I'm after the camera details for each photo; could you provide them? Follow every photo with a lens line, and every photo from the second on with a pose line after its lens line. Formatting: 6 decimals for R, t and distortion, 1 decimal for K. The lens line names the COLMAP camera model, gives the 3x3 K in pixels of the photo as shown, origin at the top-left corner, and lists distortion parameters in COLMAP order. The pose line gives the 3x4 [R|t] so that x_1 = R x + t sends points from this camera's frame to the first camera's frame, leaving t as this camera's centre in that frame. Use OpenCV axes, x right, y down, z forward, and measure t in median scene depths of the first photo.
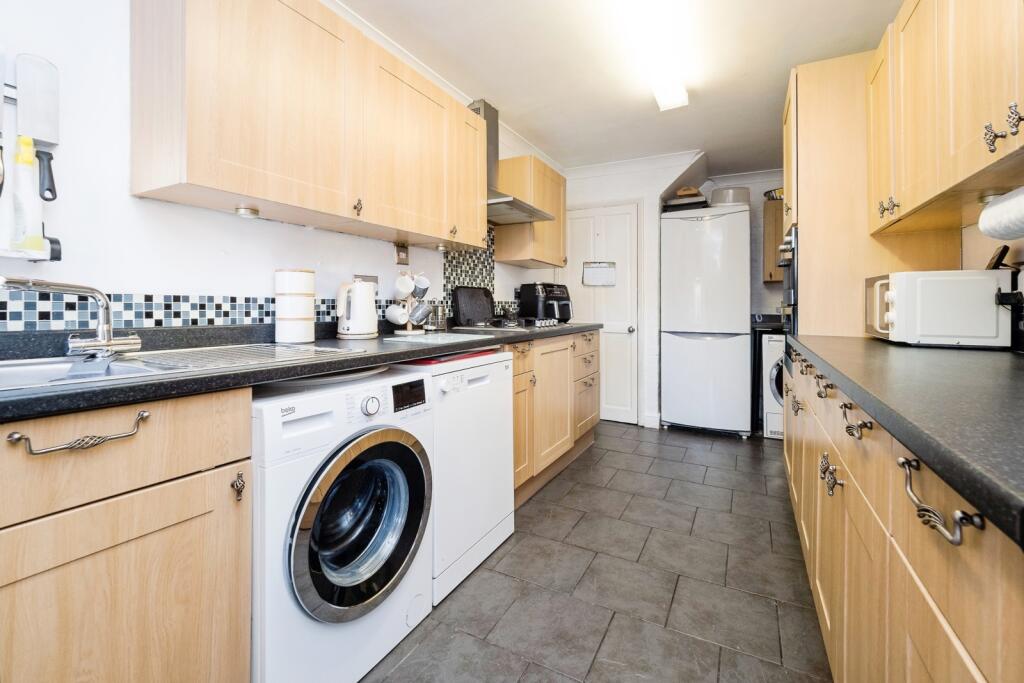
lens RADIAL K [[442.3, 0, 519.2], [0, 442.3, 302.9], [0, 0, 1]] dist [0.002133, -0.000047]
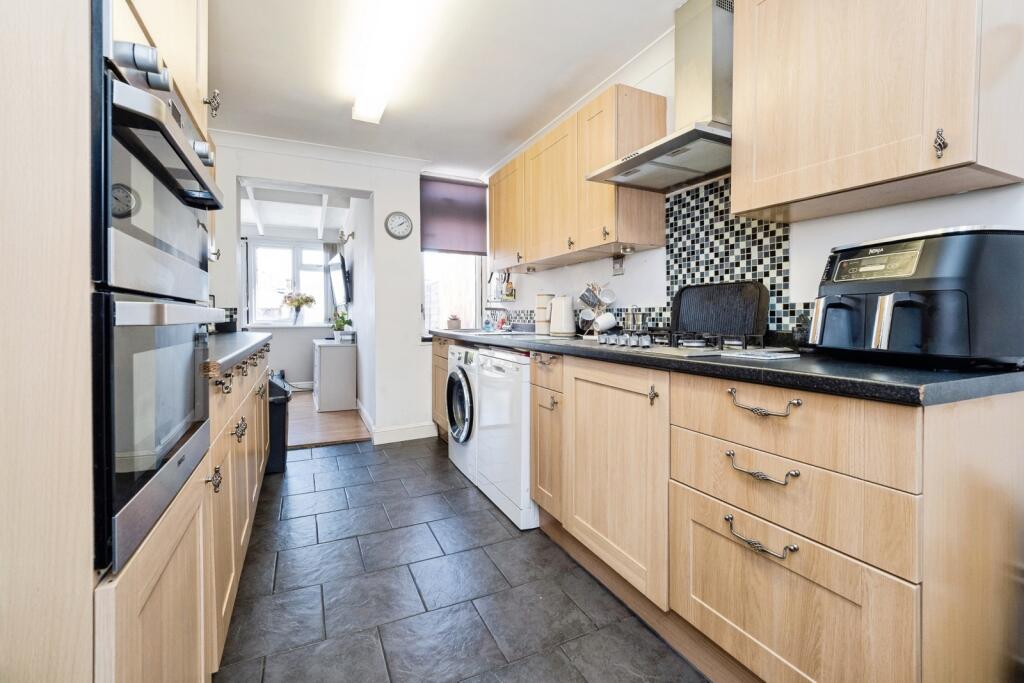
lens RADIAL K [[442.3, 0, 517.8], [0, 442.3, 324.9], [0, 0, 1]] dist [0.002133, -0.000047]
pose [[-0.599035, 0.021992, -0.800420, 0.605086], [0.010651, 0.999753, 0.019498, 0.008539], [0.800652, 0.003154, -0.599122, 1.195029]]
